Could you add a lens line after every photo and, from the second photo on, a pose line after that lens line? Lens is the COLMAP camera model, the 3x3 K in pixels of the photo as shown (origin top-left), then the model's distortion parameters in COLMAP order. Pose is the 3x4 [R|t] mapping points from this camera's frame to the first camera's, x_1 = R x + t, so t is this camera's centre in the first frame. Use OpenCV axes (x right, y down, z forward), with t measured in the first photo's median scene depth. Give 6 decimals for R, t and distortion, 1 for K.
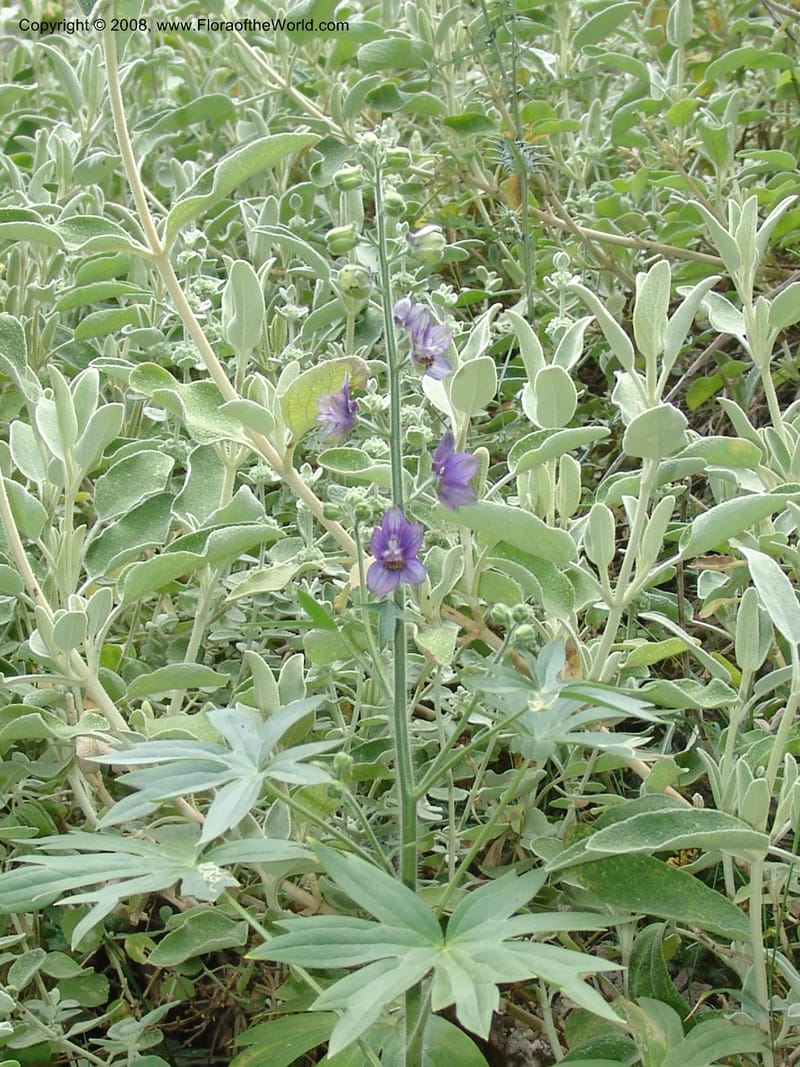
lens RADIAL K [[4136.6, 0, 407.6], [0, 4136.6, 529.9], [0, 0, 1]] dist [0.008218, 0.000000]
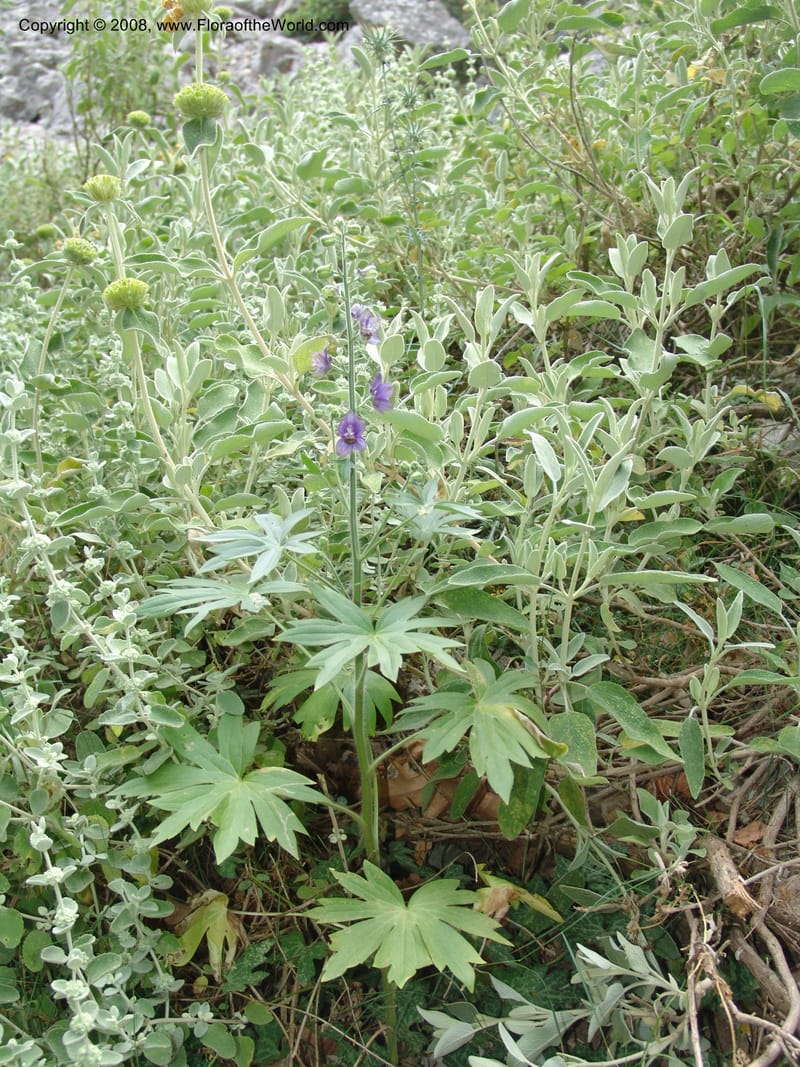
lens RADIAL K [[4136.6, 0, 396.8], [0, 4136.6, 534.9], [0, 0, 1]] dist [0.008218, 0.000000]
pose [[0.997641, 0.001821, 0.068630, -0.115949], [-0.011828, 0.989259, 0.145692, -0.233594], [-0.067627, -0.146160, 0.986947, -0.935517]]
